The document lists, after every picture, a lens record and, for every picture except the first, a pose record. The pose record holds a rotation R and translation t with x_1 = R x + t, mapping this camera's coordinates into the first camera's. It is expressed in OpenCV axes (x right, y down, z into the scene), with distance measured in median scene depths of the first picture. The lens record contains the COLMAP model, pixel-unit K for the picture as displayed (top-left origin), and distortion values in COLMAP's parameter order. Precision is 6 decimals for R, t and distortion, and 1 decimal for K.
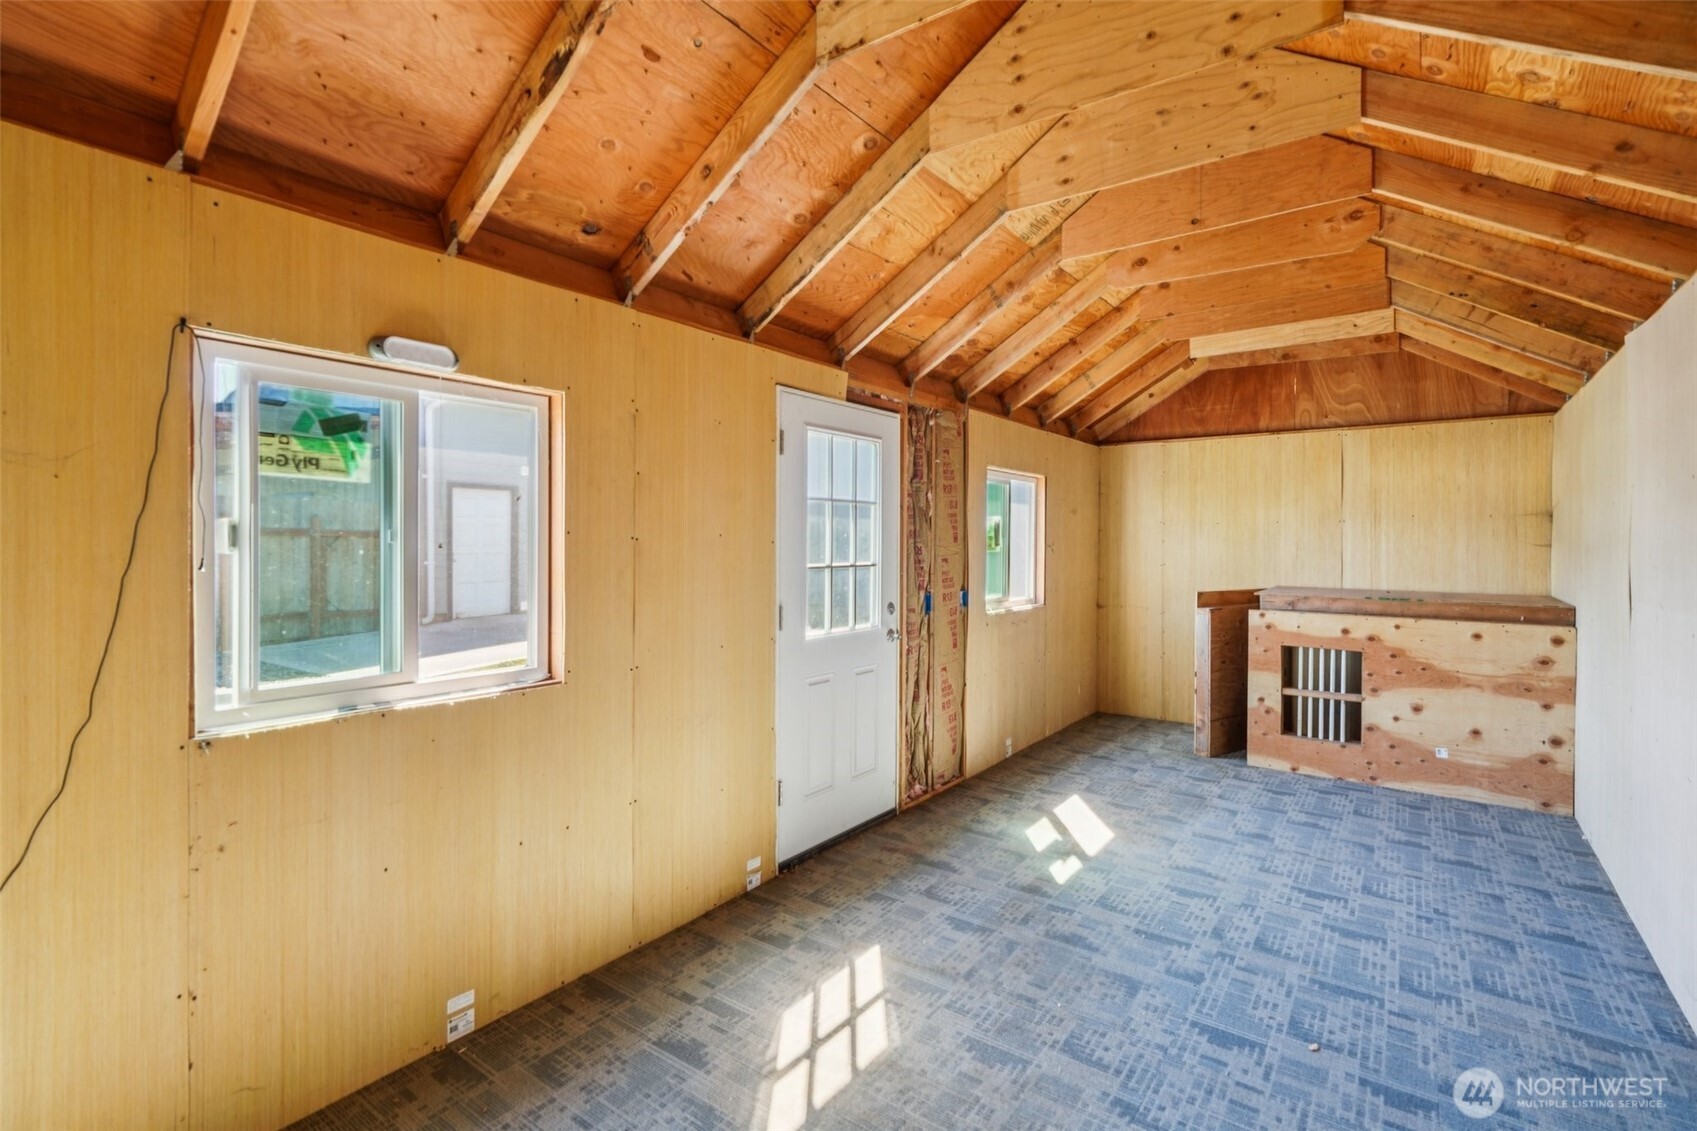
lens RADIAL K [[785.4, 0, 848.9], [0, 785.4, 554.6], [0, 0, 1]] dist [-0.011309, 0.002169]
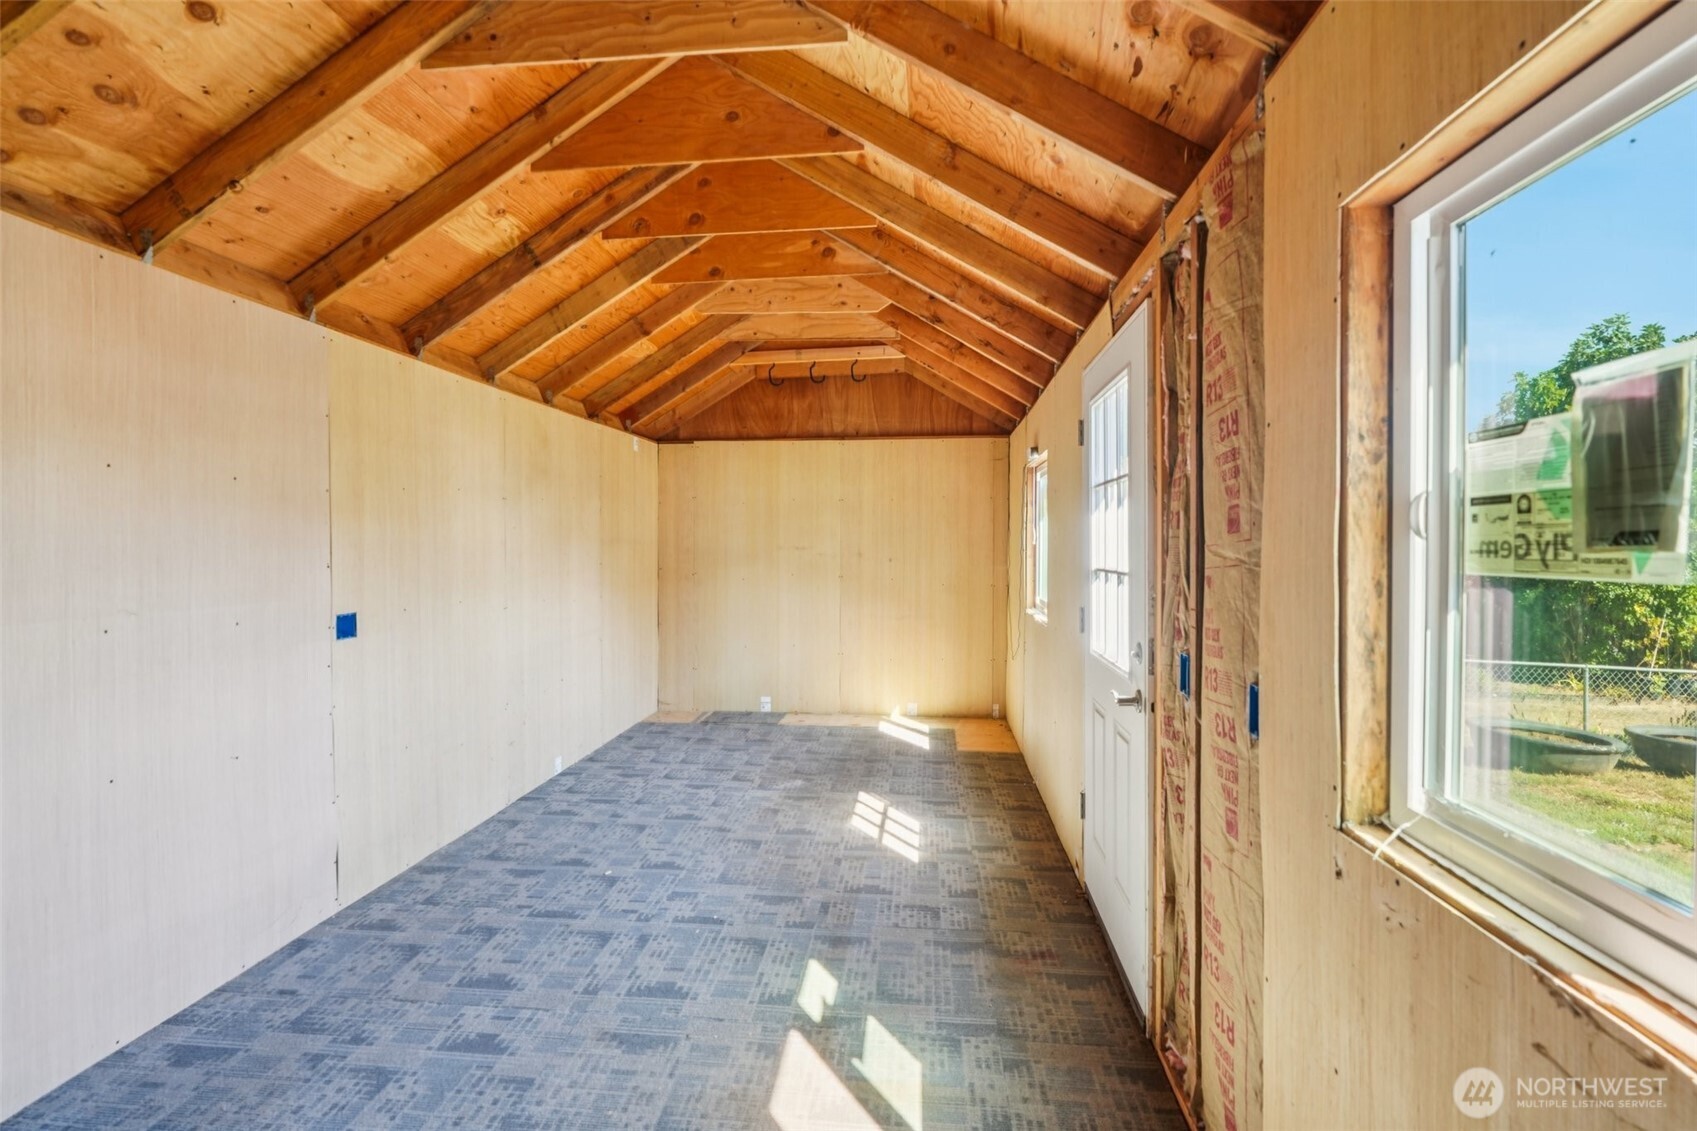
lens RADIAL K [[785.4, 0, 848.3], [0, 785.4, 554.5], [0, 0, 1]] dist [-0.011309, 0.002169]
pose [[-0.863788, 0.007316, -0.503801, 0.745023], [-0.005626, 0.999692, 0.024163, -0.021077], [0.503823, 0.023706, -0.863481, 1.976406]]
